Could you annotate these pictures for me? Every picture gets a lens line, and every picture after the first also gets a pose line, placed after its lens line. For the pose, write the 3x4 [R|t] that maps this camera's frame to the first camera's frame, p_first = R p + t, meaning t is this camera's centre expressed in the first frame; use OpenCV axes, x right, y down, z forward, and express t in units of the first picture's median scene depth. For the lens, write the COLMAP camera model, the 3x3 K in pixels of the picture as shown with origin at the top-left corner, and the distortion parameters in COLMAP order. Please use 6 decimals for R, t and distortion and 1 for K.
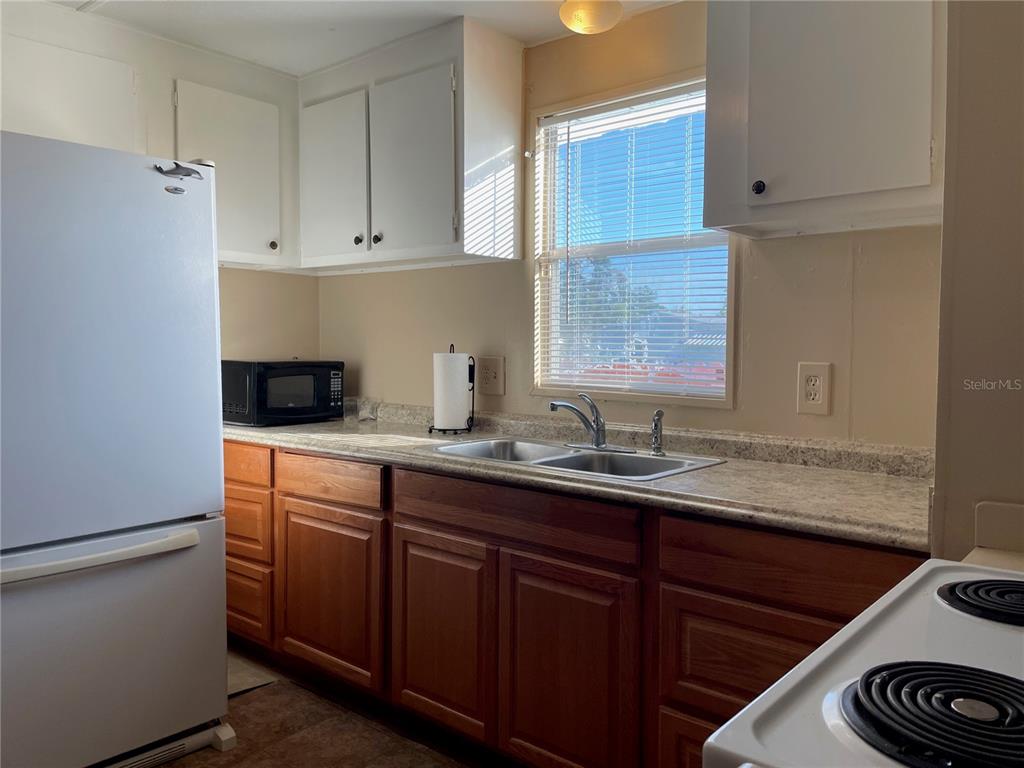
lens RADIAL K [[773.2, 0, 513.2], [0, 773.2, 383.8], [0, 0, 1]] dist [0.050745, -0.011878]
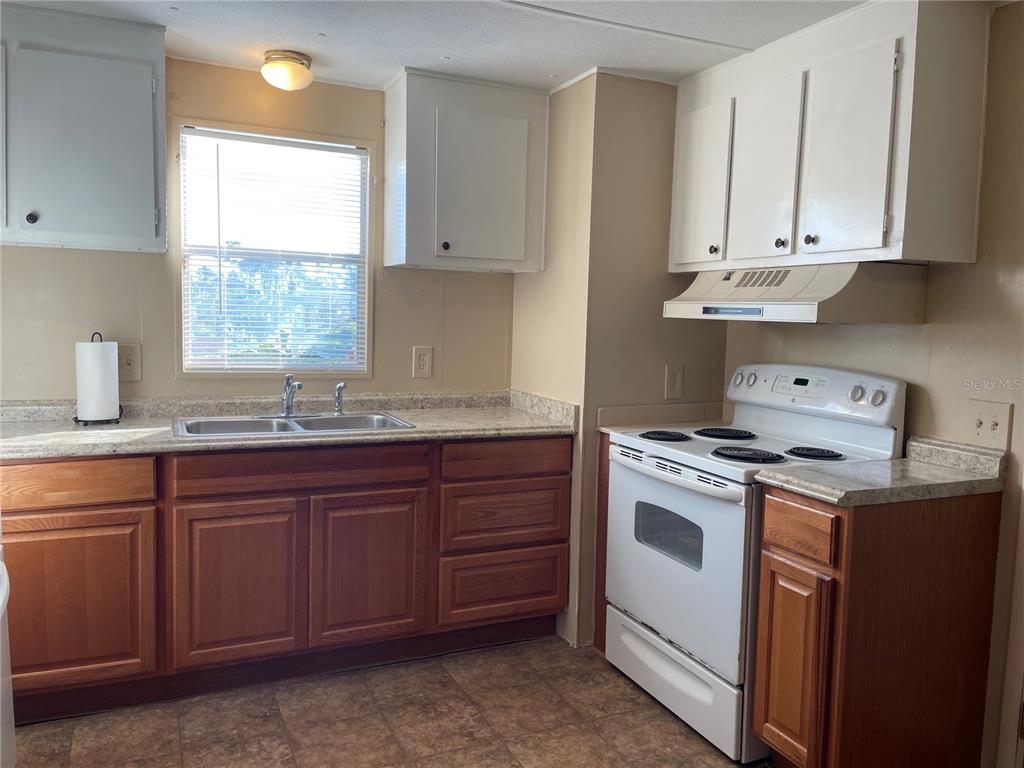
lens RADIAL K [[773.2, 0, 514.3], [0, 773.2, 384.0], [0, 0, 1]] dist [0.050745, -0.011878]
pose [[0.425003, -0.078423, 0.901788, -0.928724], [0.021727, 0.996837, 0.076449, -0.063016], [-0.904931, -0.012898, 0.425363, 0.119349]]
